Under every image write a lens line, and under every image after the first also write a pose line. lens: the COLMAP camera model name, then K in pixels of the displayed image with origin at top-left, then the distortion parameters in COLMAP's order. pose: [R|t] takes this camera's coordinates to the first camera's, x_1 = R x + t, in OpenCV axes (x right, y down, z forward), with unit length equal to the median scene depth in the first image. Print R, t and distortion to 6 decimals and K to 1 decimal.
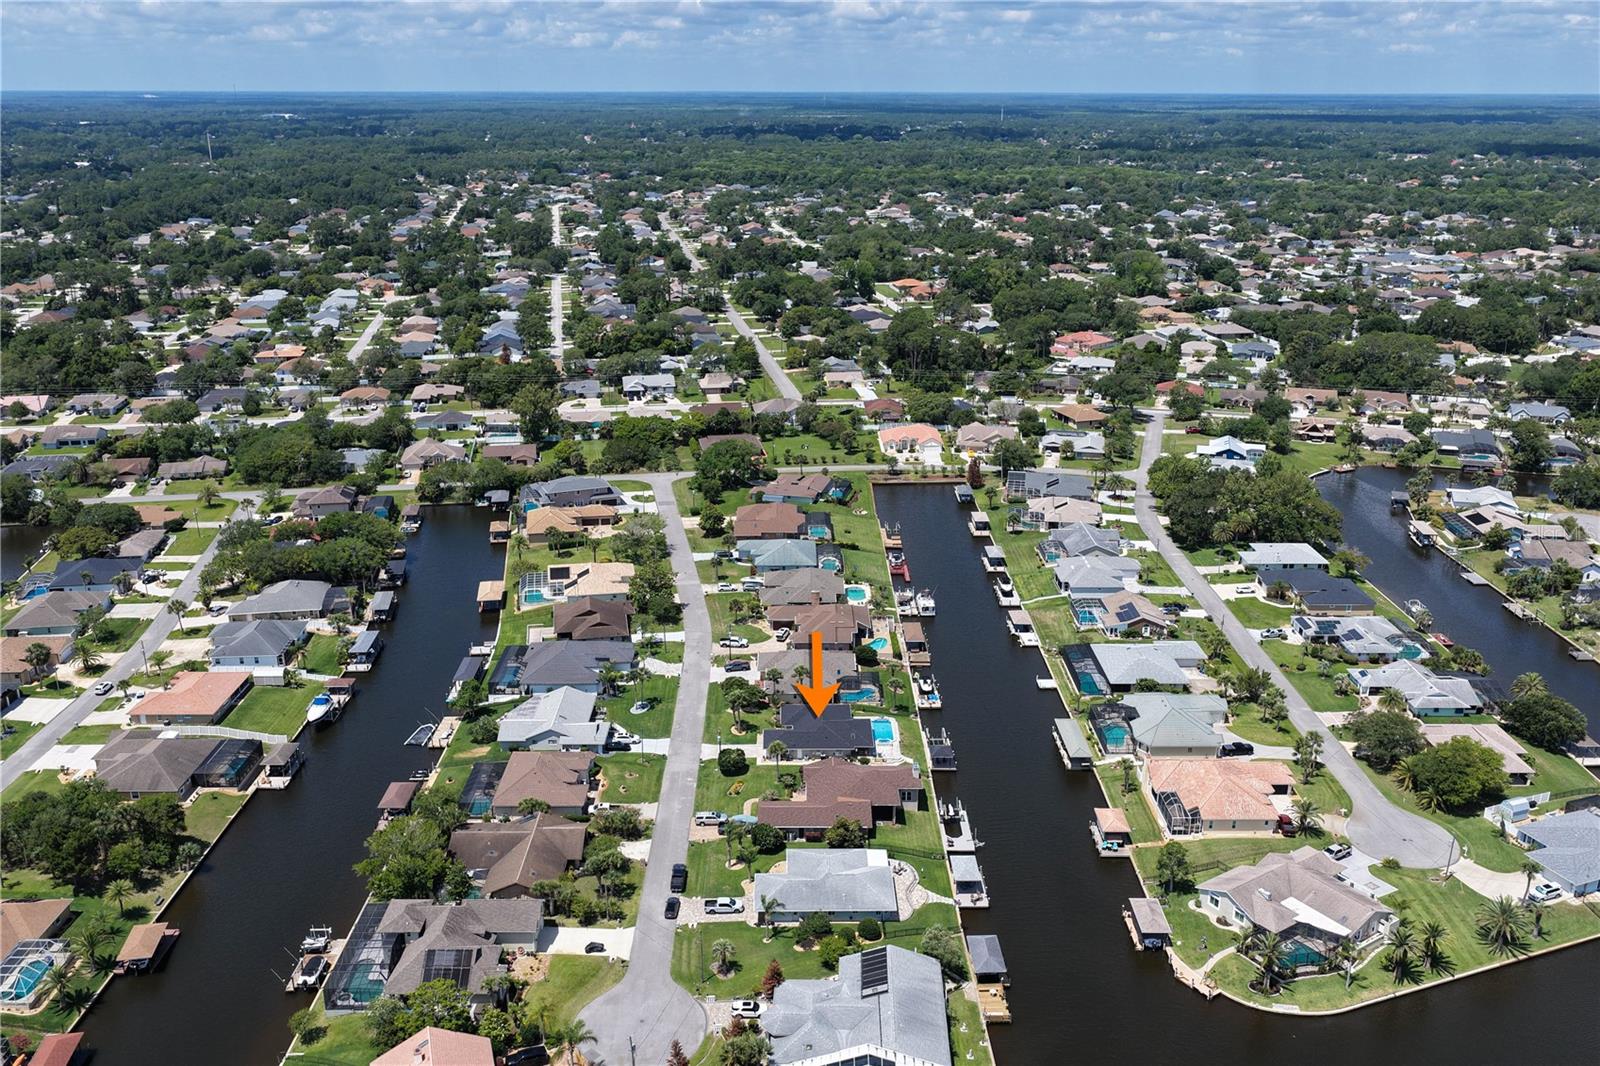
lens RADIAL K [[1334.3, 0, 805.2], [0, 1334.3, 534.0], [0, 0, 1]] dist [-0.004298, 0.009685]
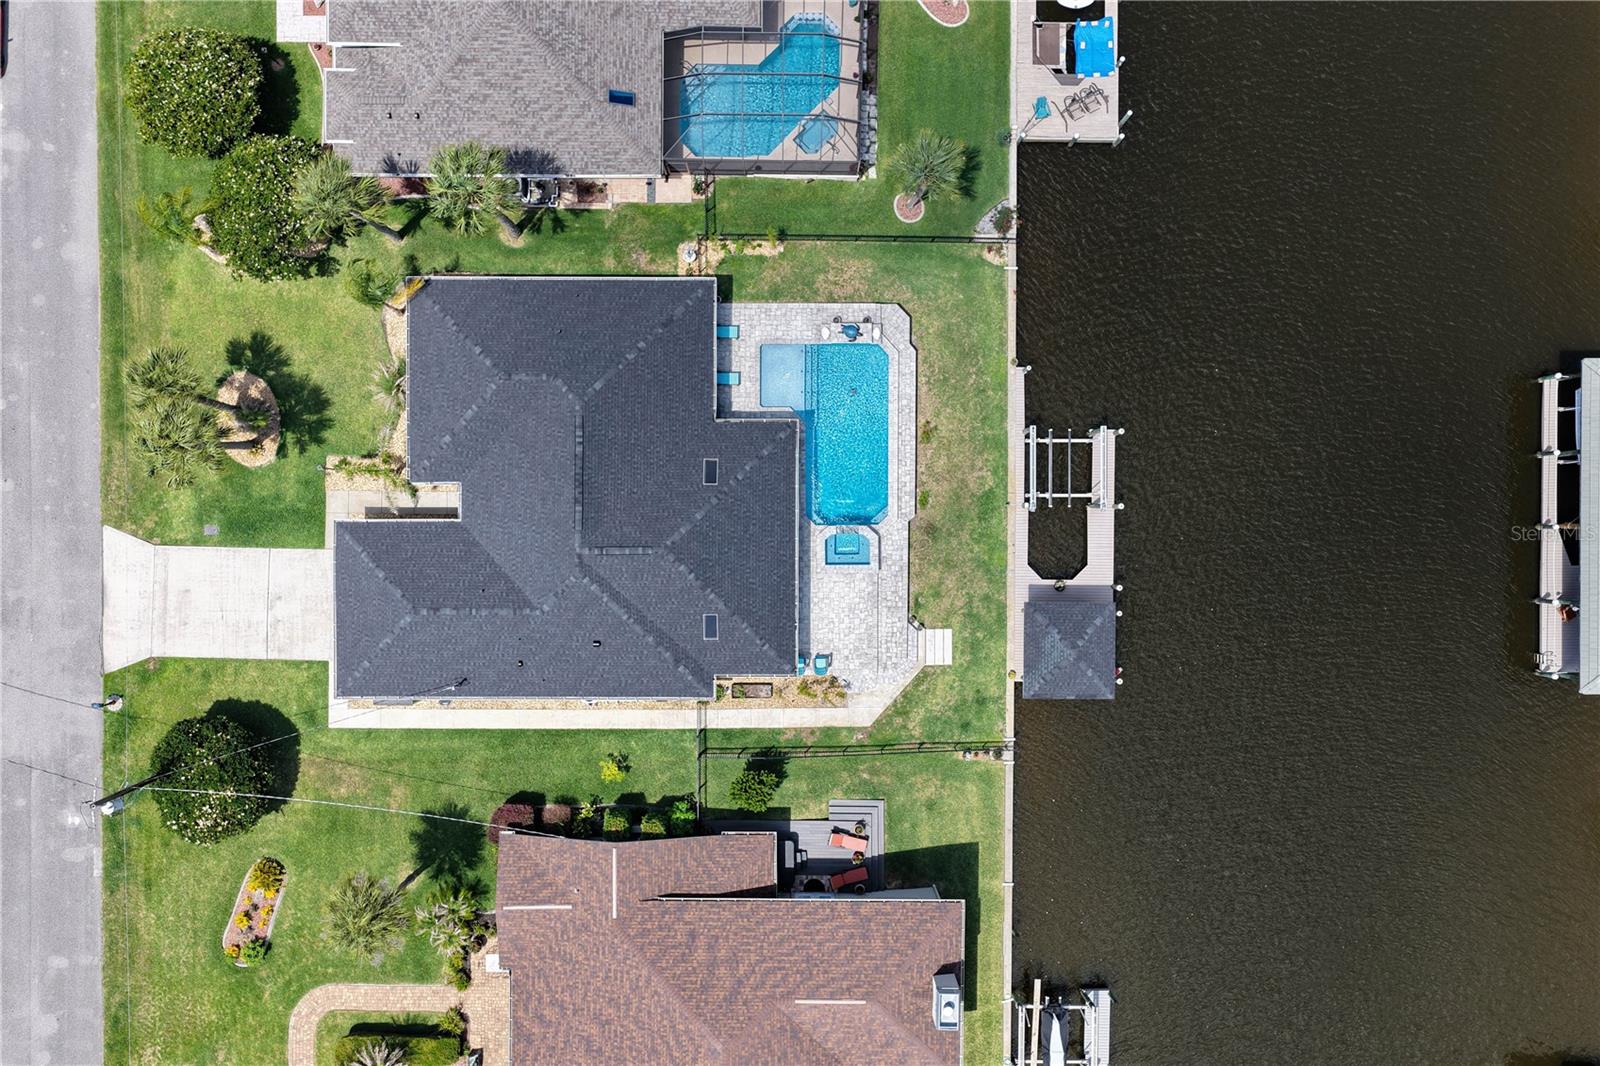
lens RADIAL K [[1327.1, 0, 800.0], [0, 1327.1, 533.0], [0, 0, 1]] dist [0.005128, 0.006373]
pose [[0.999873, 0.015901, 0.001211, 0.038678], [-0.006119, 0.312436, 0.949919, -0.059127], [0.014727, -0.949806, 0.312494, 0.703269]]
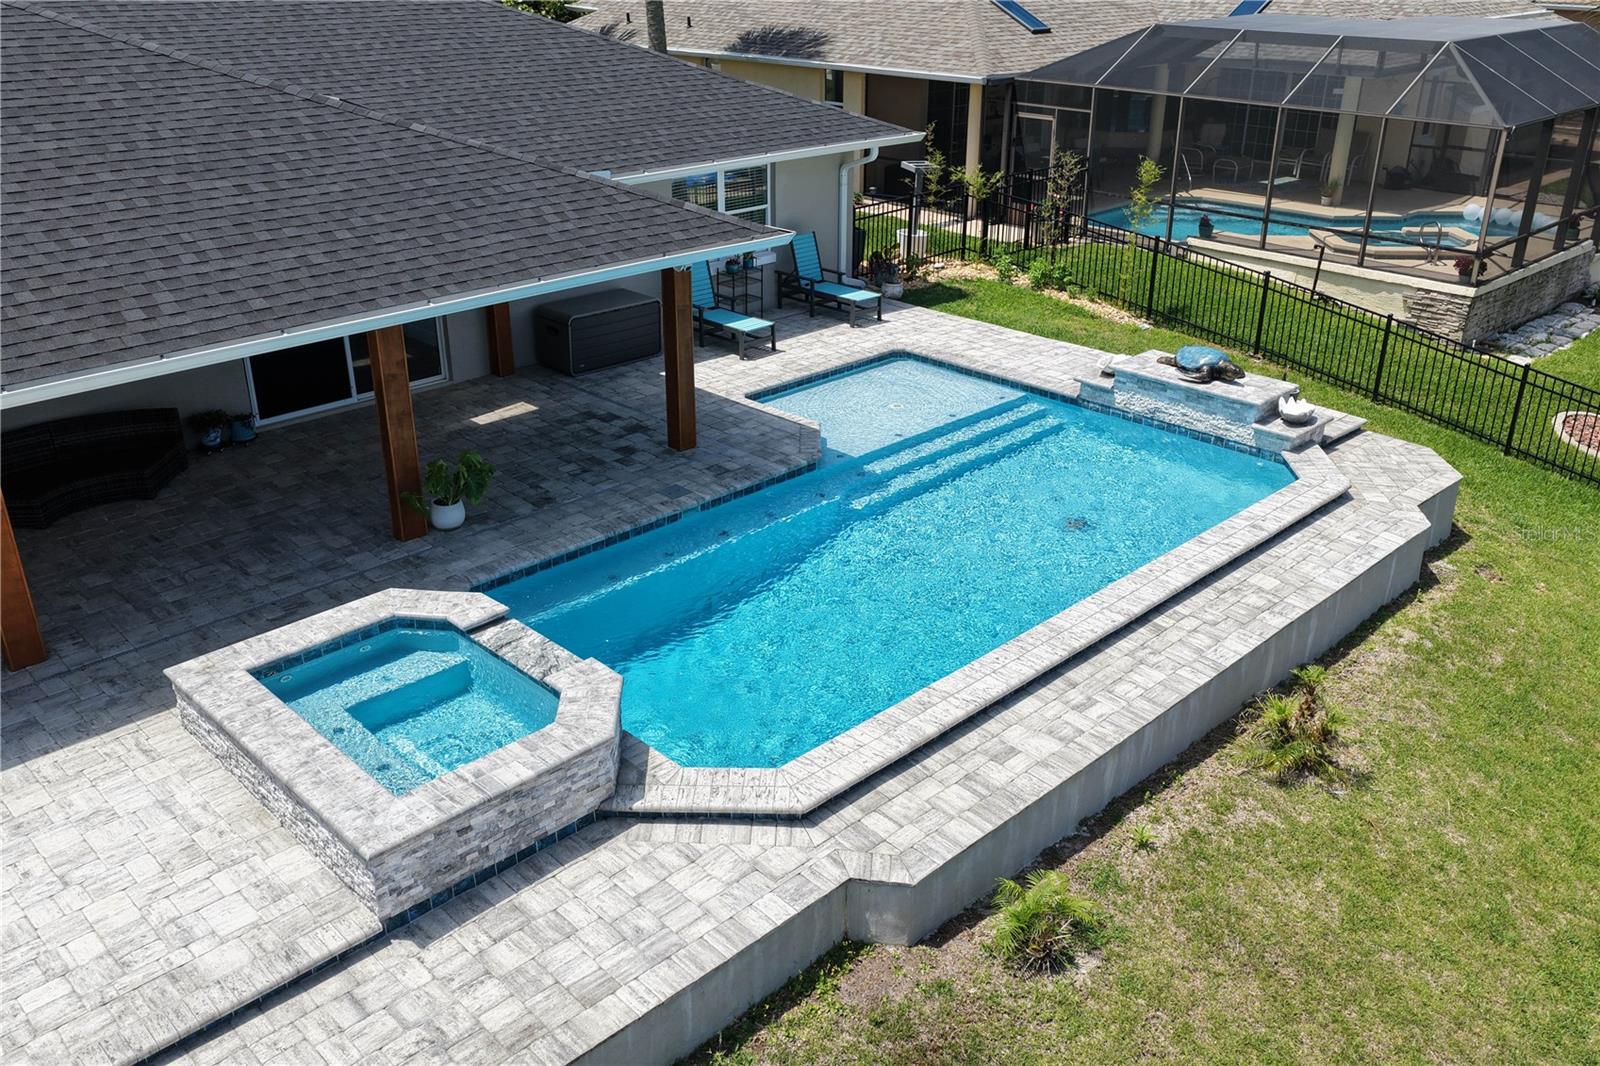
lens RADIAL K [[1334.3, 0, 805.2], [0, 1334.3, 534.0], [0, 0, 1]] dist [-0.004298, 0.009685]
pose [[0.687670, 0.297985, -0.662054, 0.068363], [-0.230017, 0.954335, 0.190622, 0.108073], [0.688624, 0.021199, 0.724809, 0.744871]]
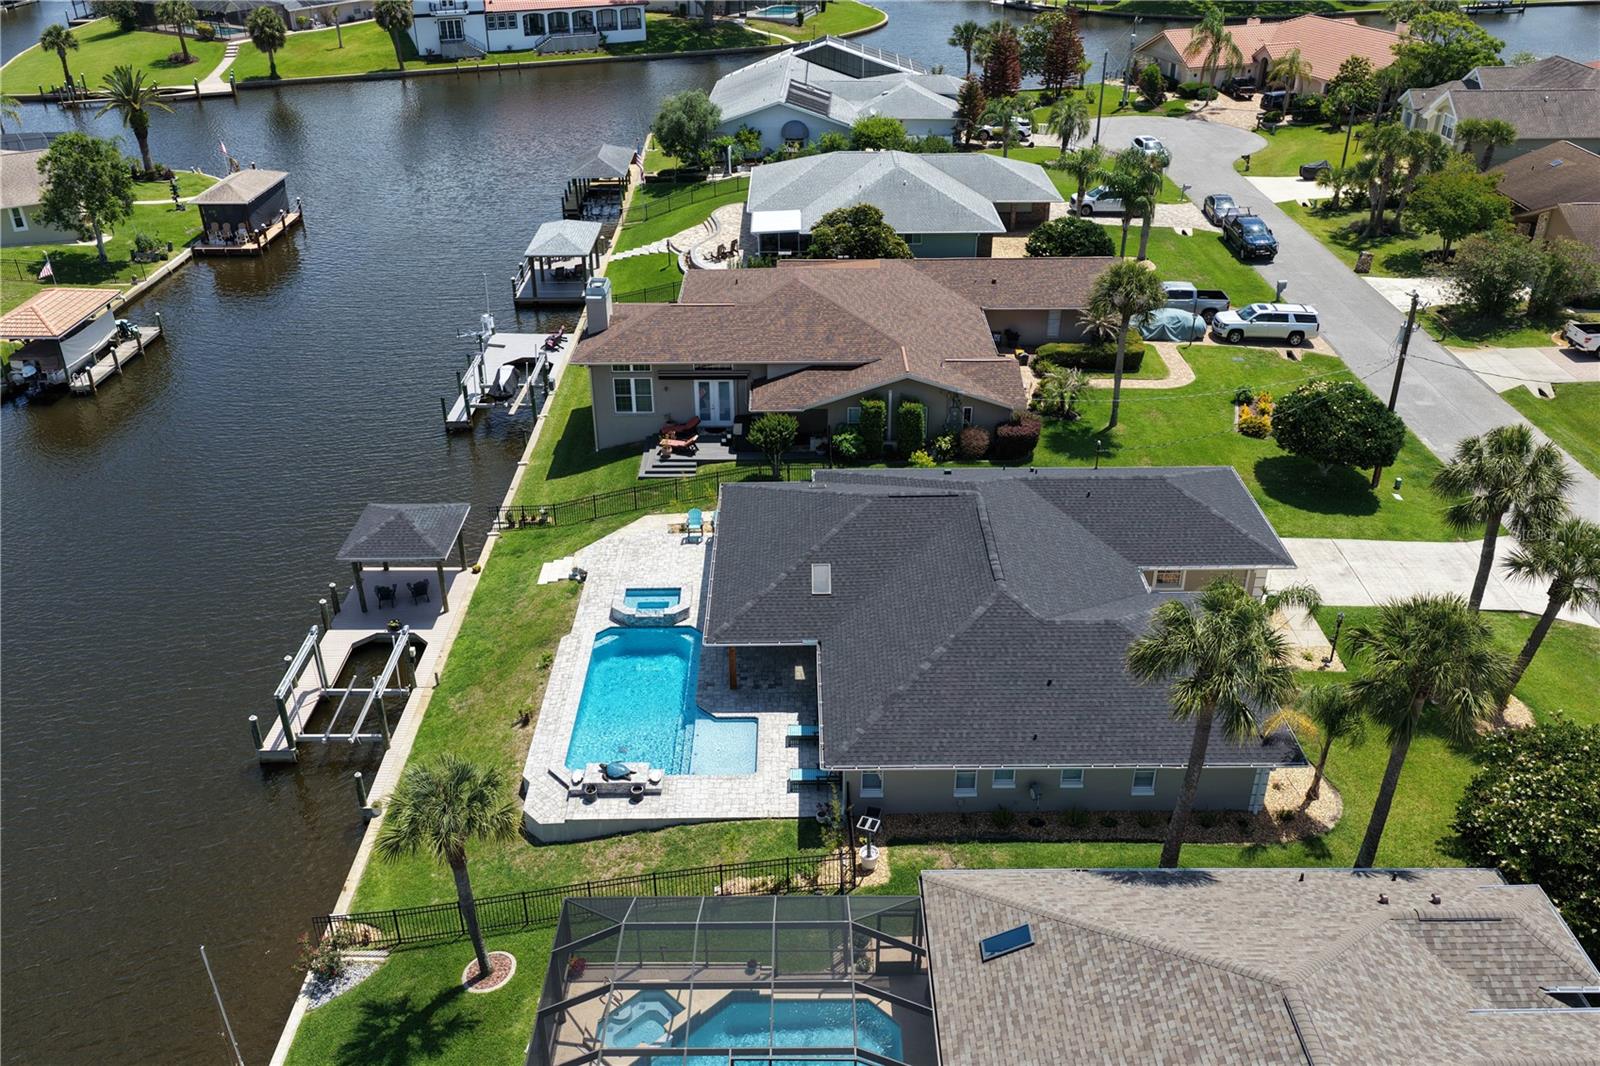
lens RADIAL K [[1327.1, 0, 800.0], [0, 1327.1, 533.0], [0, 0, 1]] dist [0.005128, 0.006373]
pose [[-0.999952, -0.004974, 0.008472, 0.027869], [0.002944, 0.670979, 0.741470, 0.003724], [-0.009373, 0.741460, -0.670932, 0.852898]]
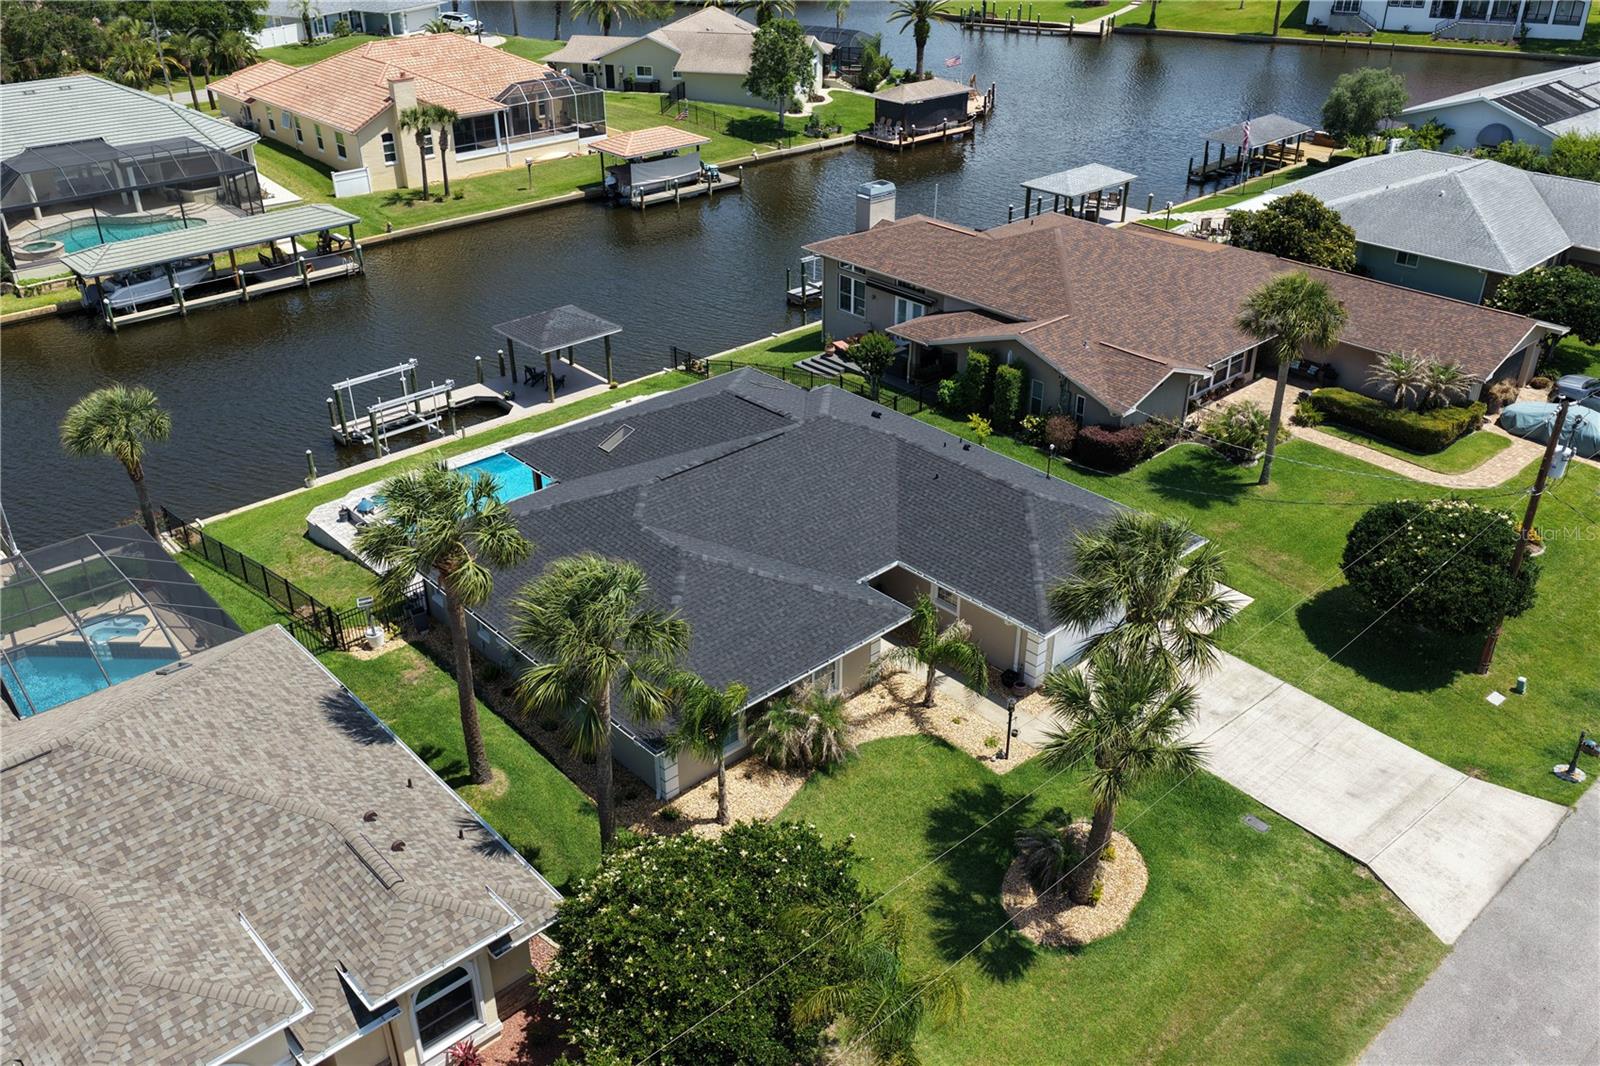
lens RADIAL K [[1327.1, 0, 800.0], [0, 1327.1, 533.0], [0, 0, 1]] dist [0.005128, 0.006373]
pose [[-0.664821, -0.367219, 0.650510, -0.078922], [0.239050, 0.720447, 0.651008, 0.028627], [-0.707721, 0.588308, -0.391184, 0.812339]]
